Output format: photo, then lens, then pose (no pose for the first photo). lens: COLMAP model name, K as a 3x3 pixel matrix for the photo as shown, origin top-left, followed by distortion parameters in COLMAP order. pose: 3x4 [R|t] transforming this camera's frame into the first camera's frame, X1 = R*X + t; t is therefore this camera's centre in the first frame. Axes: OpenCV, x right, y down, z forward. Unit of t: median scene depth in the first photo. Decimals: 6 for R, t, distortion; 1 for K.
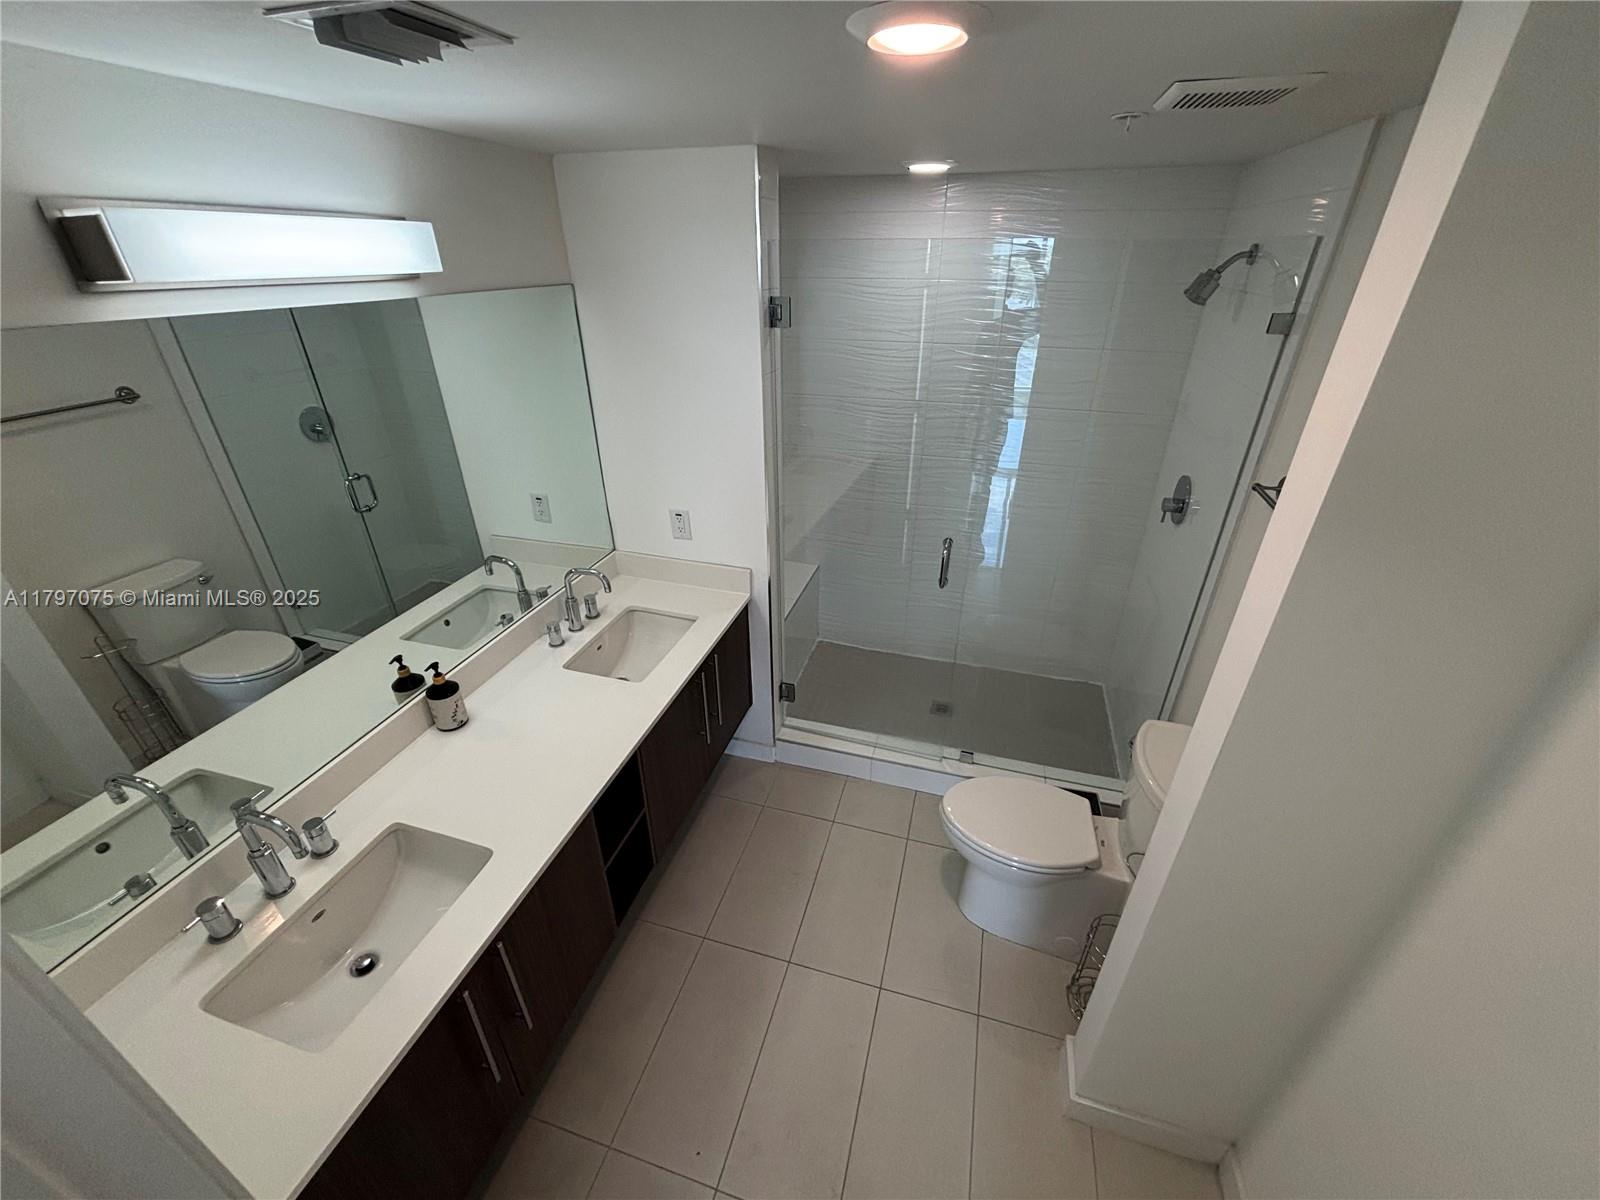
lens RADIAL K [[642.5, 0, 800.0], [0, 642.5, 600.0], [0, 0, 1]] dist [0.000048, 0.000034]
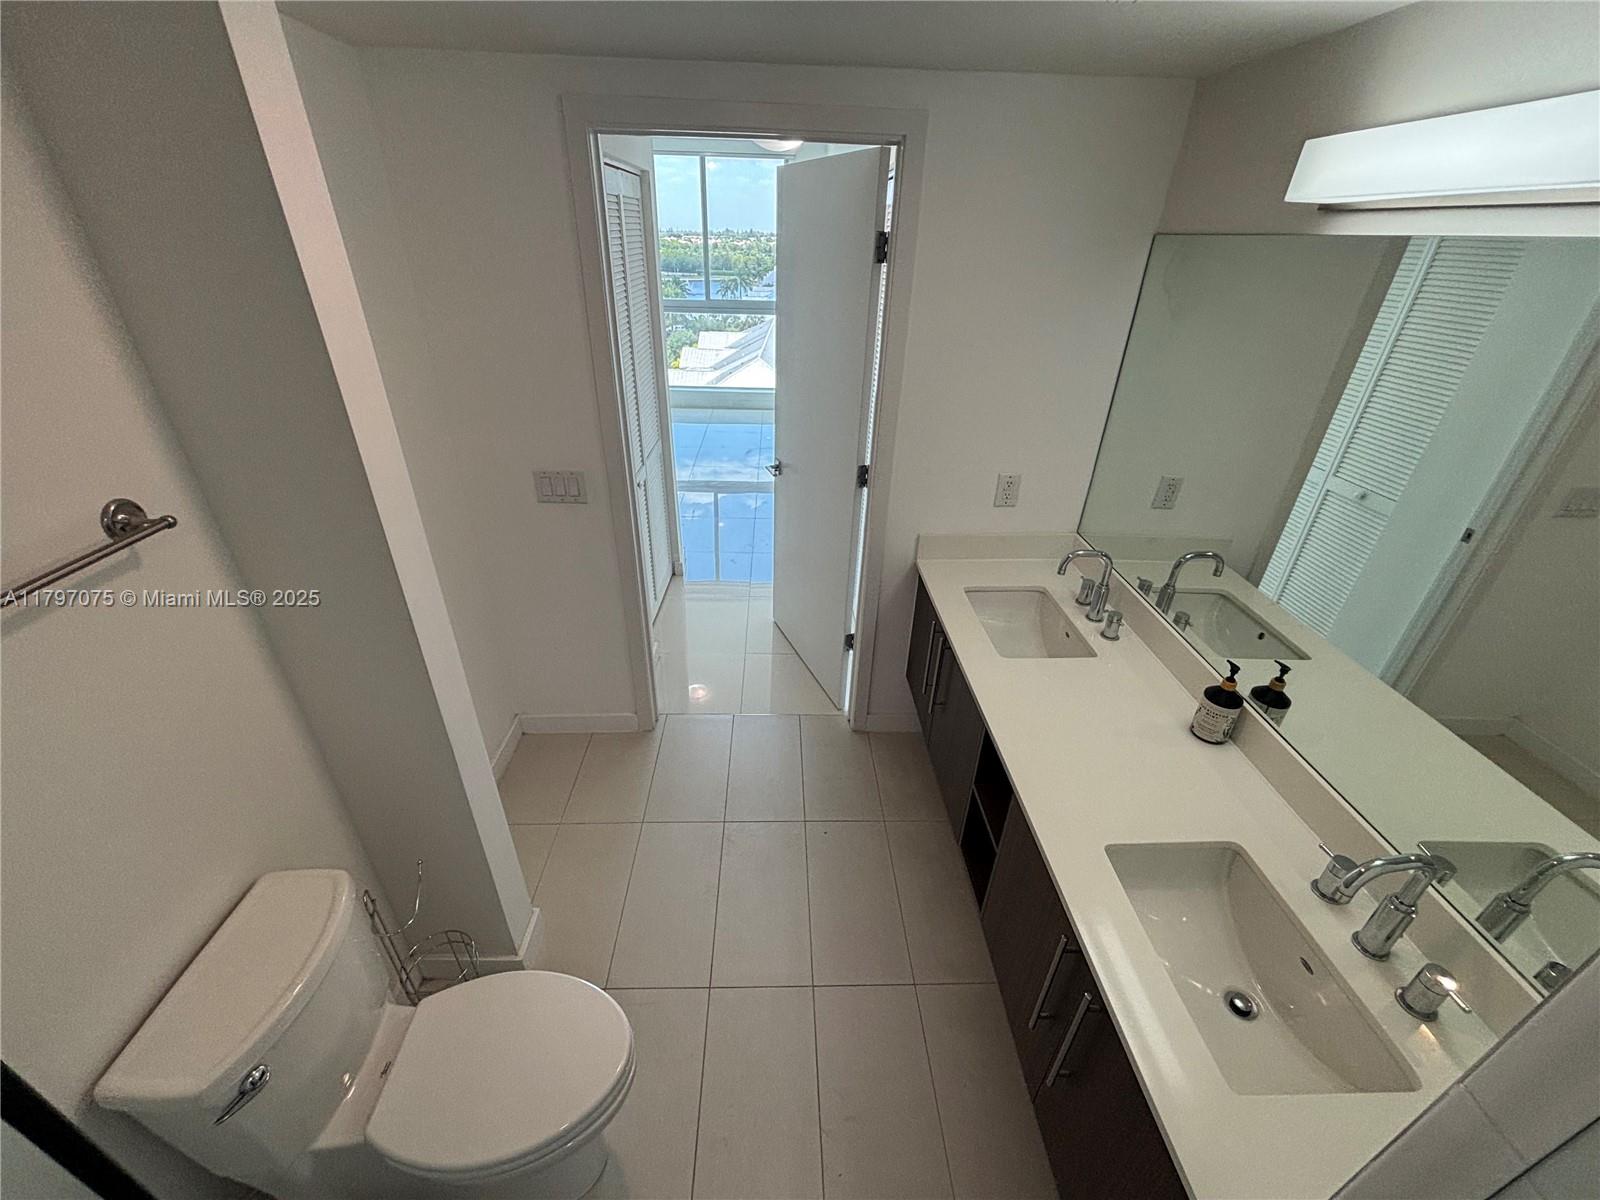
lens RADIAL K [[642.5, 0, 800.0], [0, 642.5, 600.0], [0, 0, 1]] dist [0.000048, 0.000034]
pose [[-0.949194, 0.123584, -0.289409, 0.229653], [-0.182222, 0.533943, 0.825652, -0.574910], [0.256565, 0.836440, -0.484296, 1.263287]]
